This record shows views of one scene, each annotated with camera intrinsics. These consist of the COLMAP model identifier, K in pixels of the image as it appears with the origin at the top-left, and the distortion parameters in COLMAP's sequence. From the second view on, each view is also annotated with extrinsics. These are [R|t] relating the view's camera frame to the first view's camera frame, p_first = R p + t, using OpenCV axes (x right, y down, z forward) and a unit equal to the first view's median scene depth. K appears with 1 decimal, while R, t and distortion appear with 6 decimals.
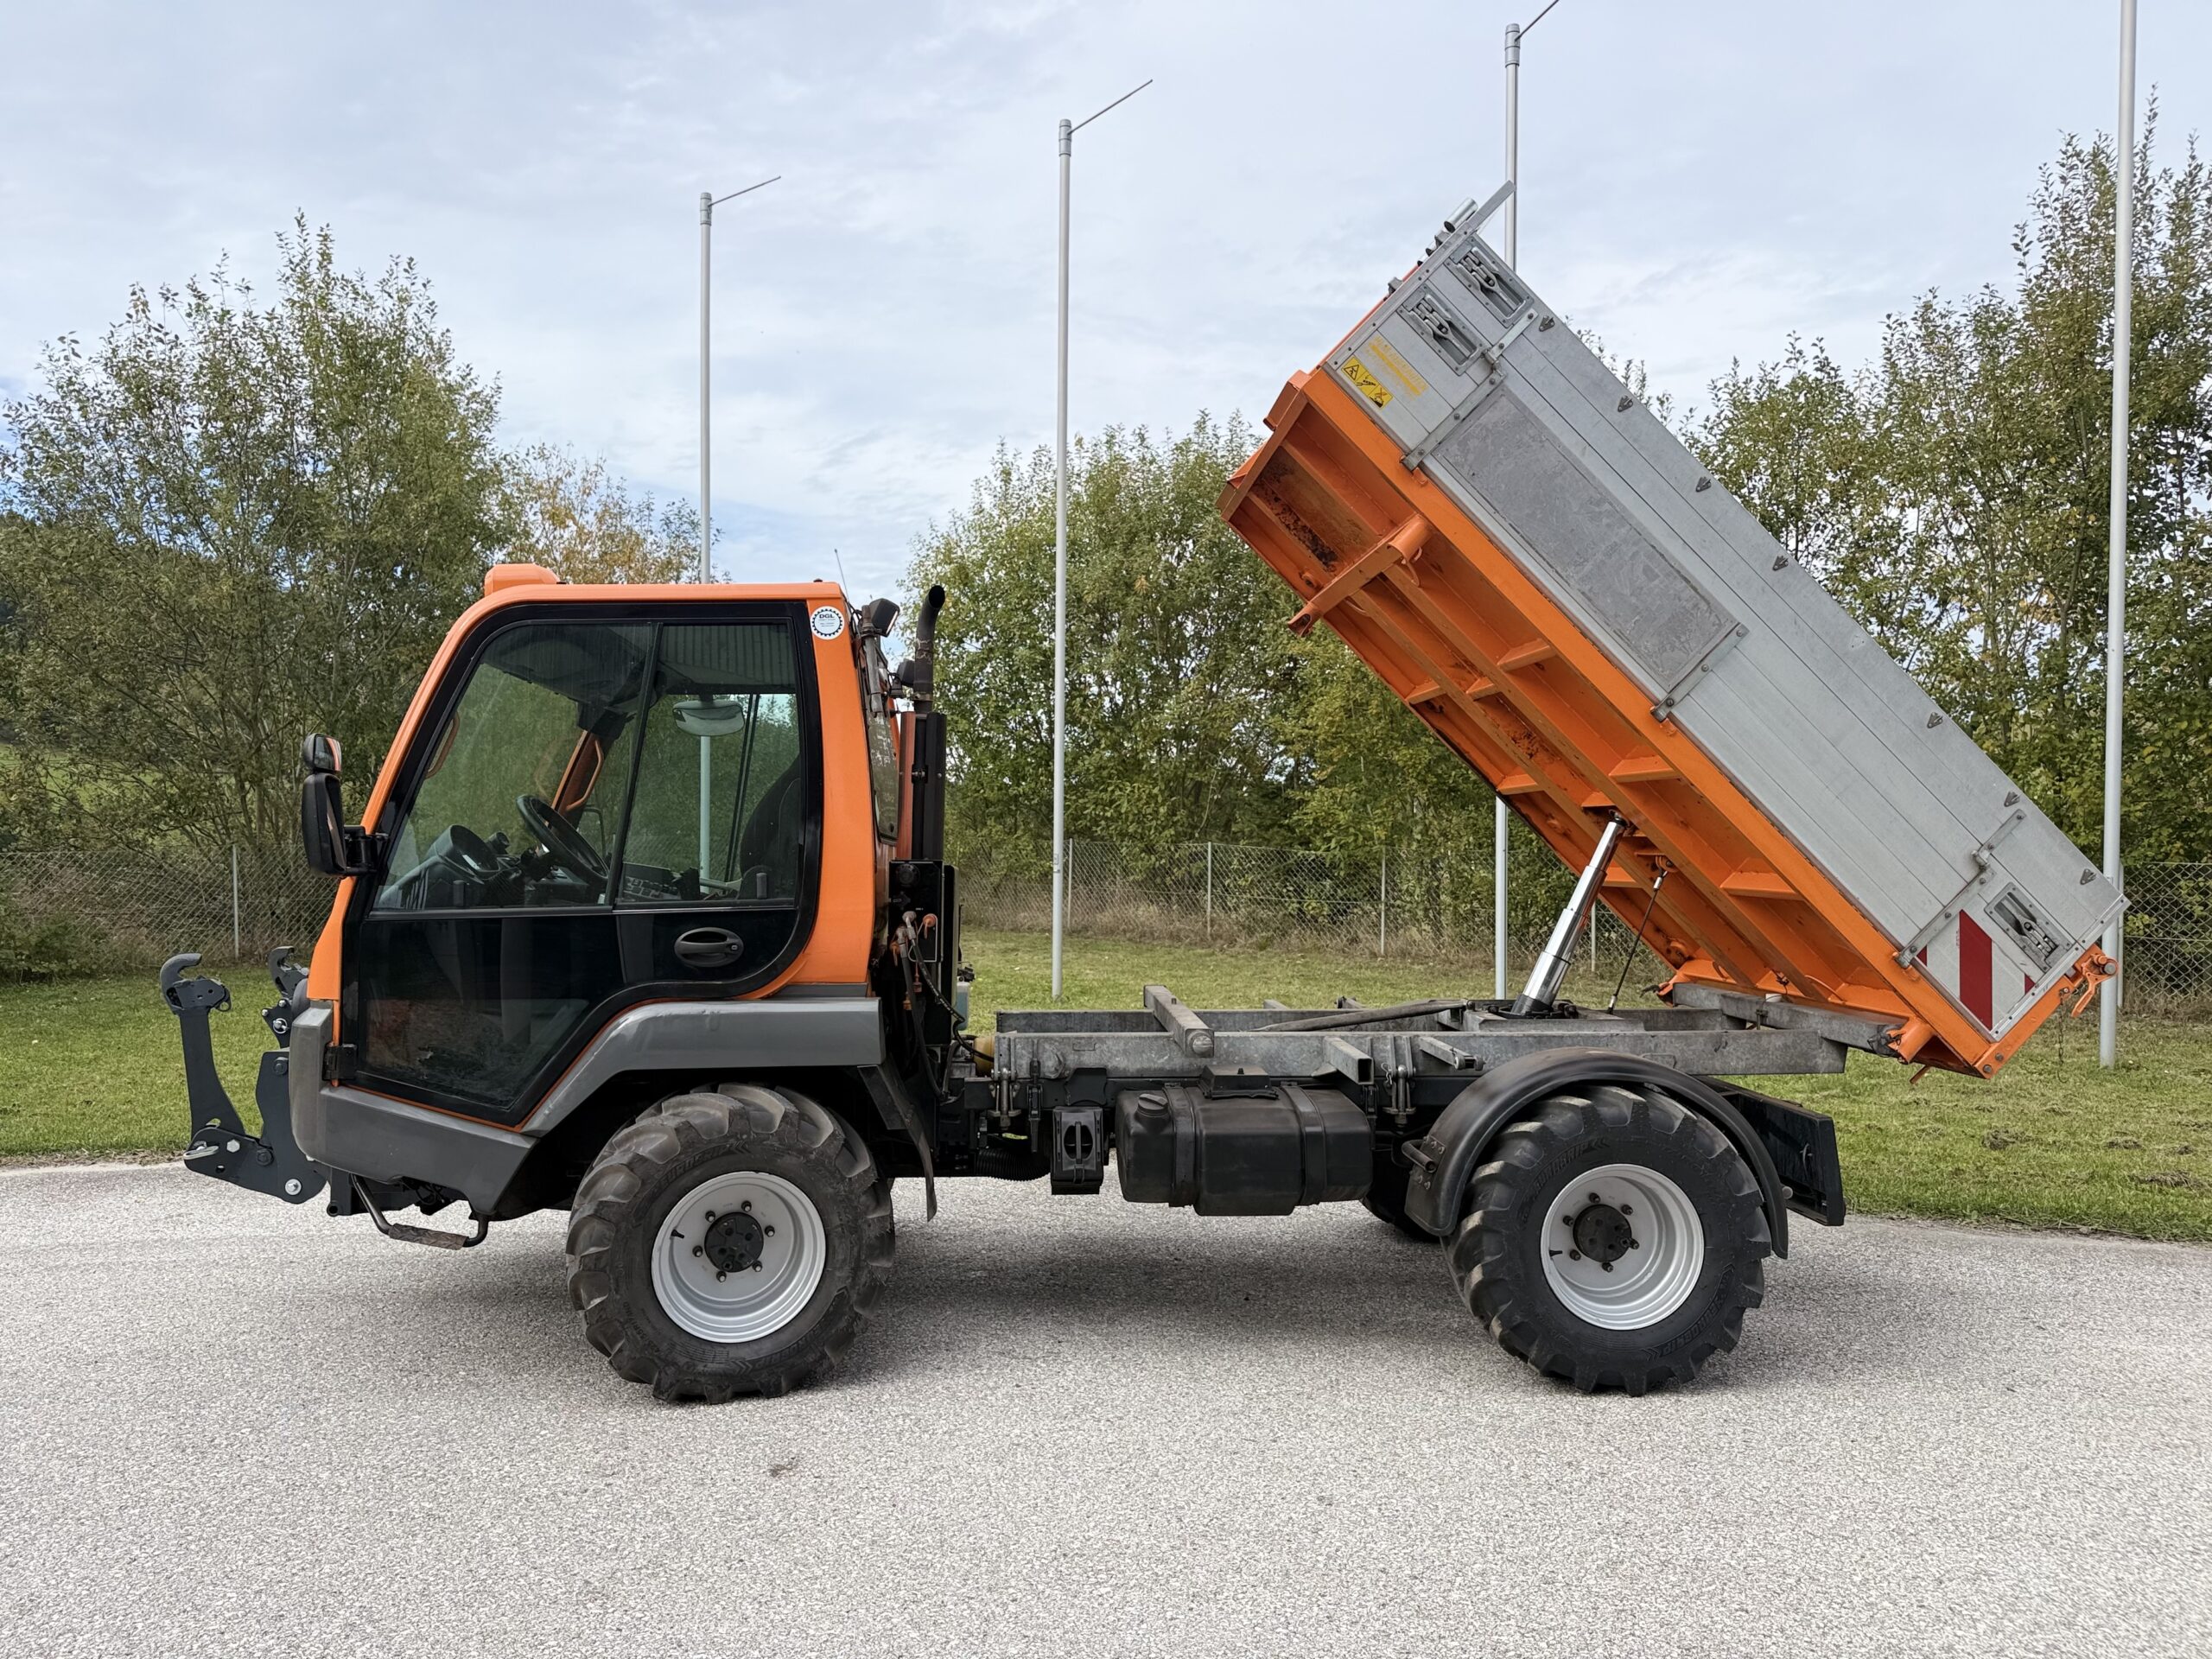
lens RADIAL K [[1551.9, 0, 1101.2], [0, 1551.9, 849.7], [0, 0, 1]] dist [0.039940, -0.050447]
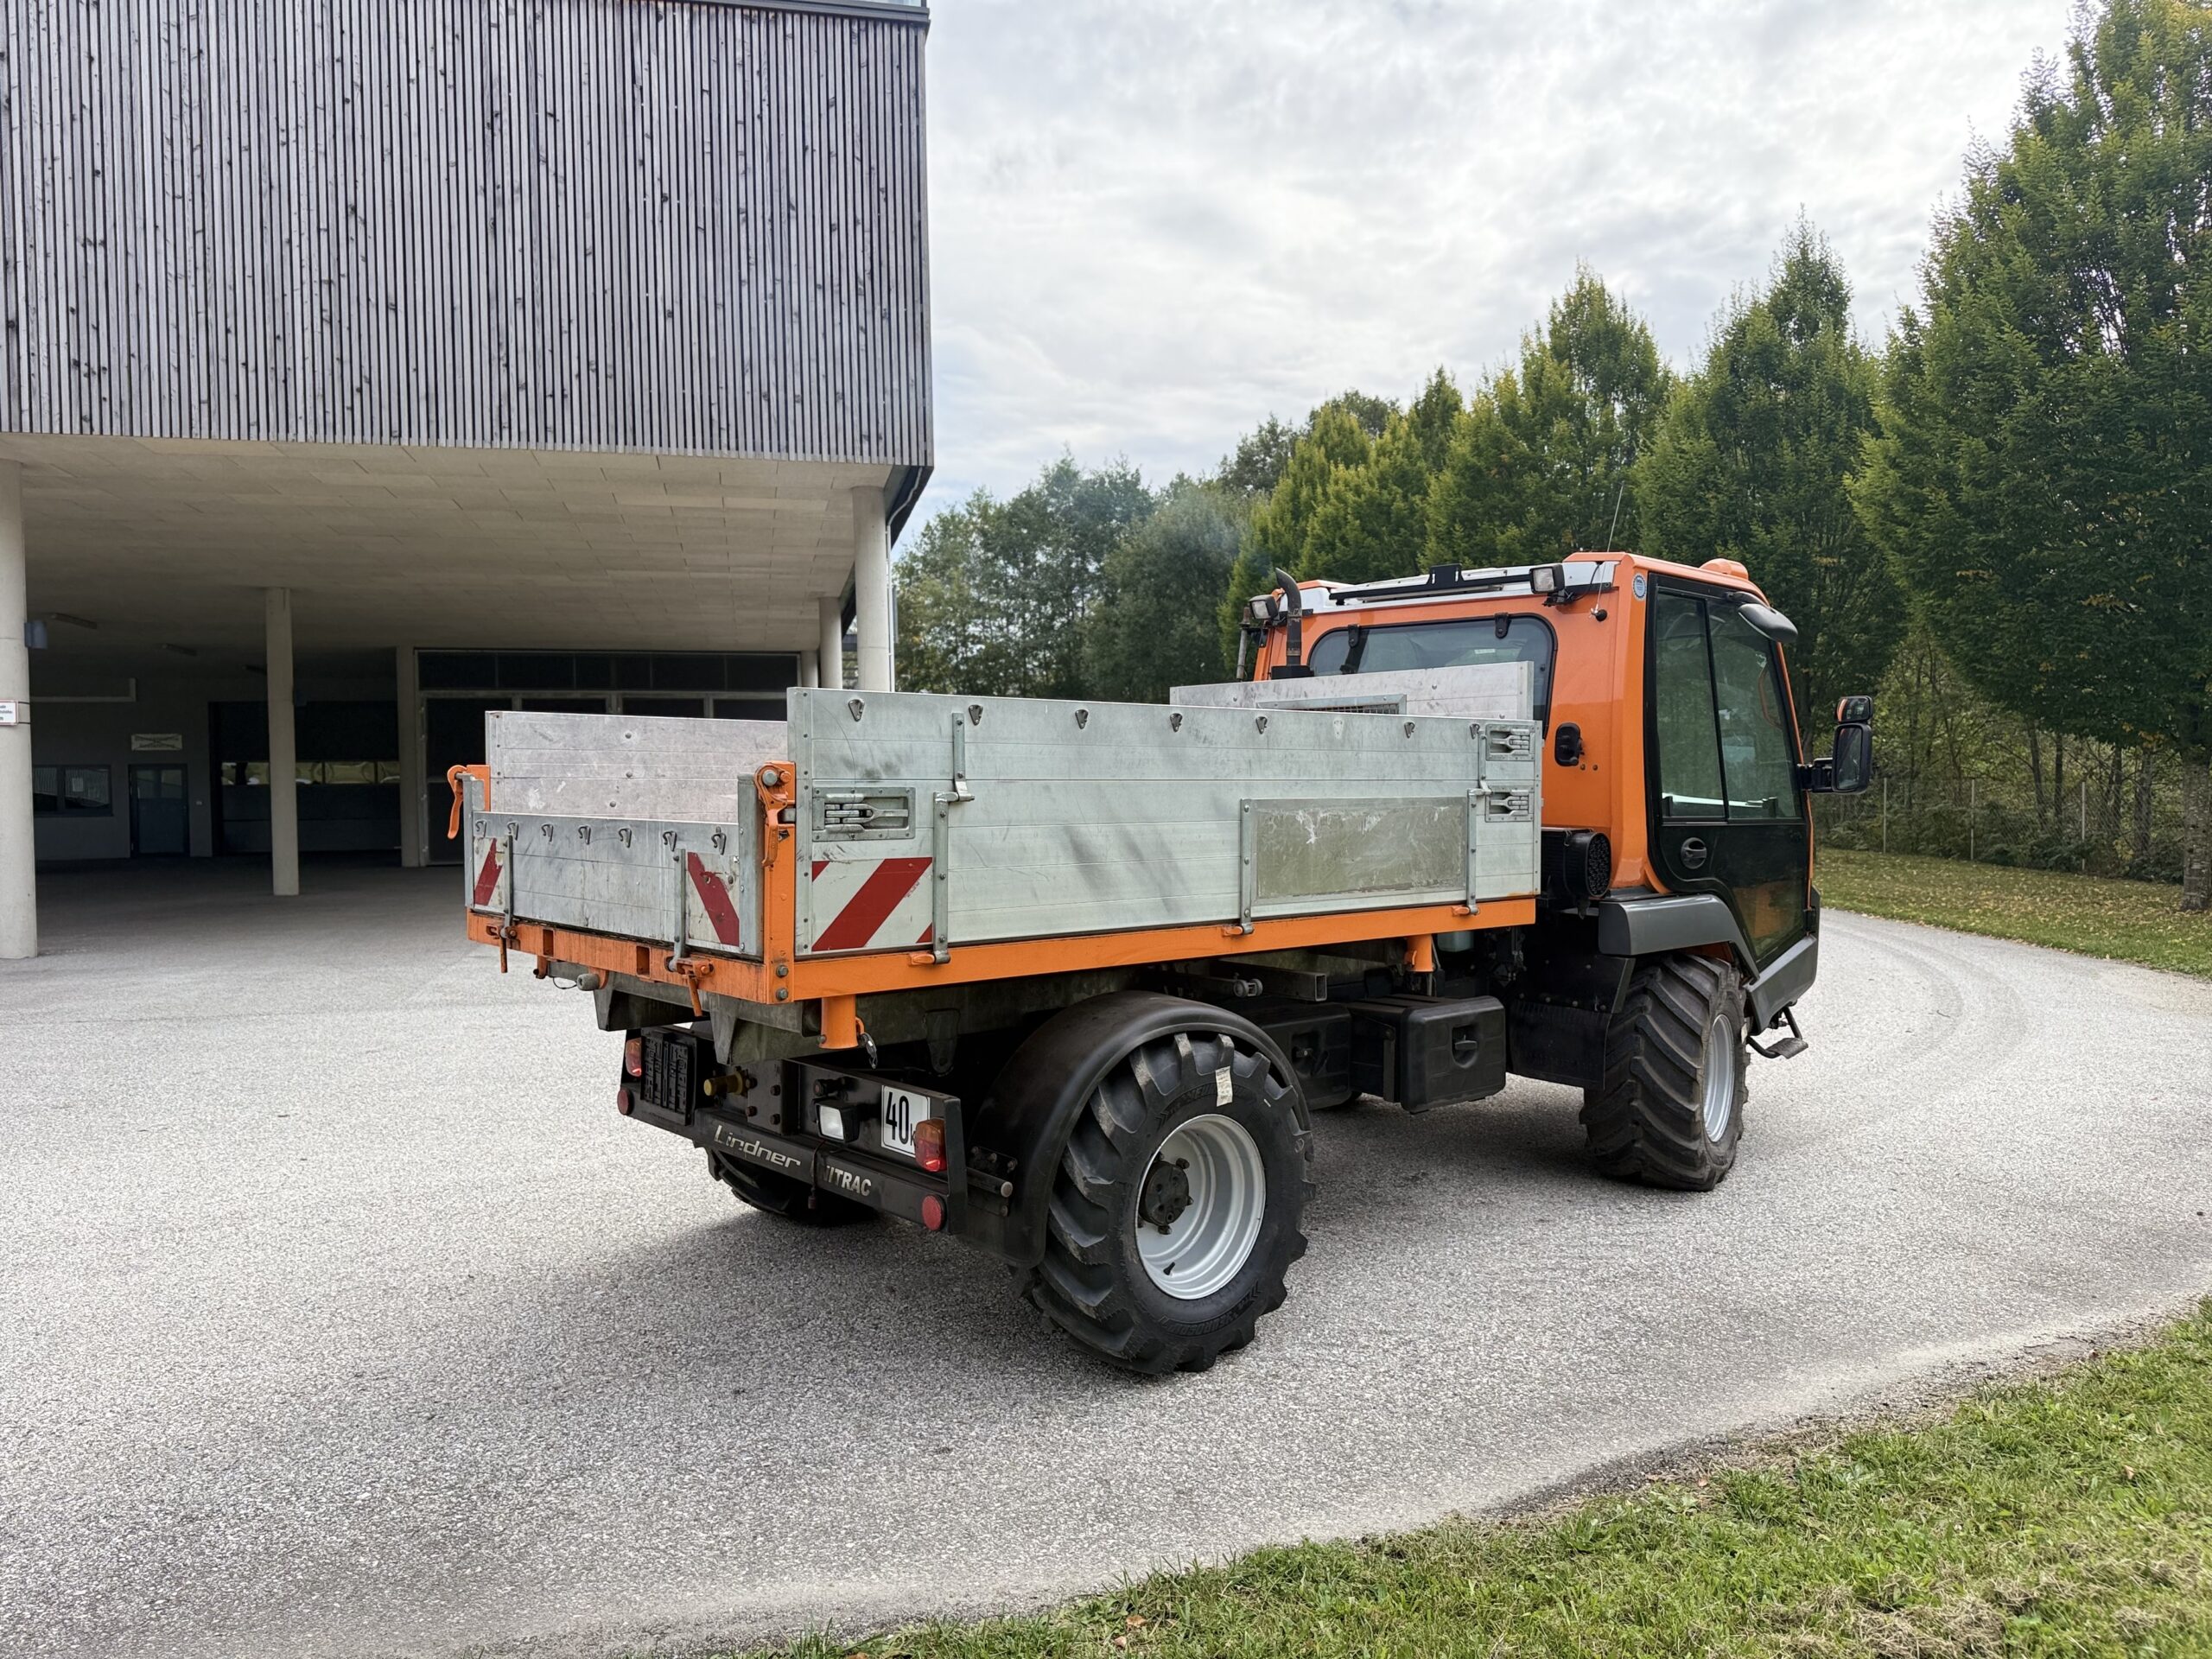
lens RADIAL K [[1551.9, 0, 1105.7], [0, 1551.9, 819.5], [0, 0, 1]] dist [0.039940, -0.050447]
pose [[-0.789016, 0.022770, -0.613951, 0.905352], [0.007674, 0.999600, 0.027210, 0.006587], [0.614325, 0.016757, -0.788875, 2.145442]]
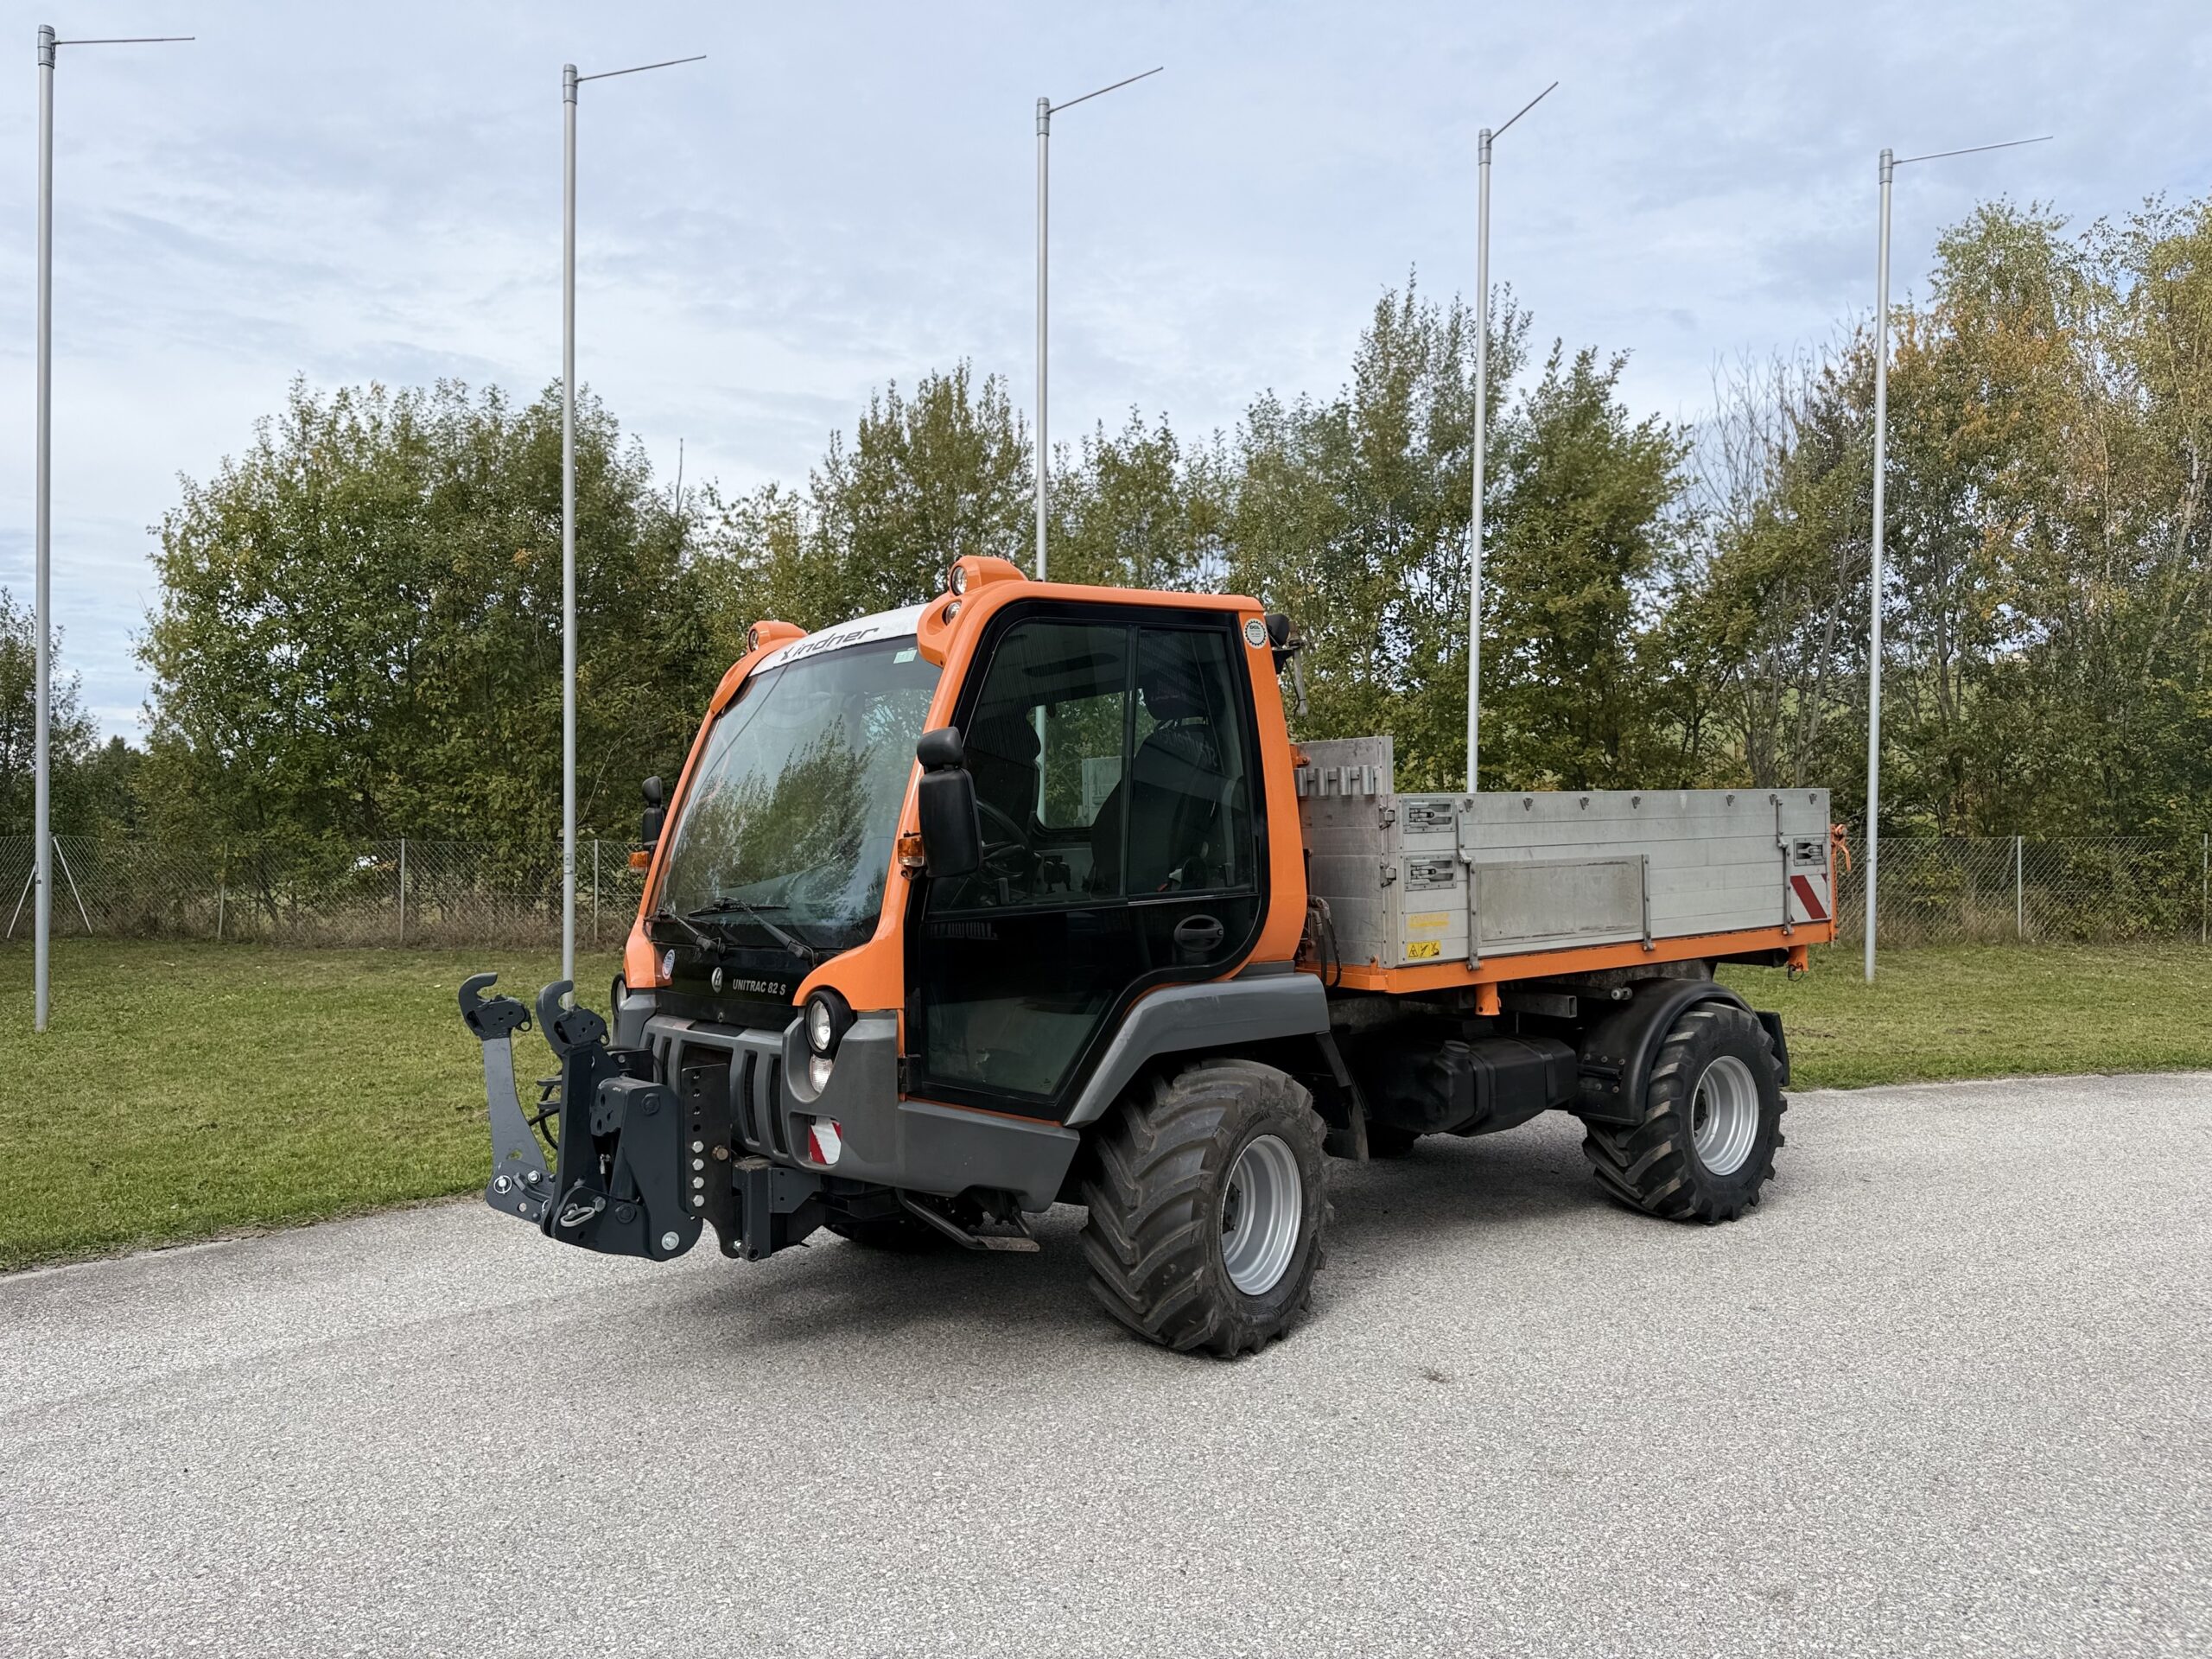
lens RADIAL K [[1551.9, 0, 1119.6], [0, 1551.9, 829.0], [0, 0, 1]] dist [0.039940, -0.050447]
pose [[0.823329, -0.011954, 0.567438, -0.900581], [0.016545, 0.999859, -0.002942, -0.006603], [-0.567323, 0.011810, 0.823411, 0.155183]]
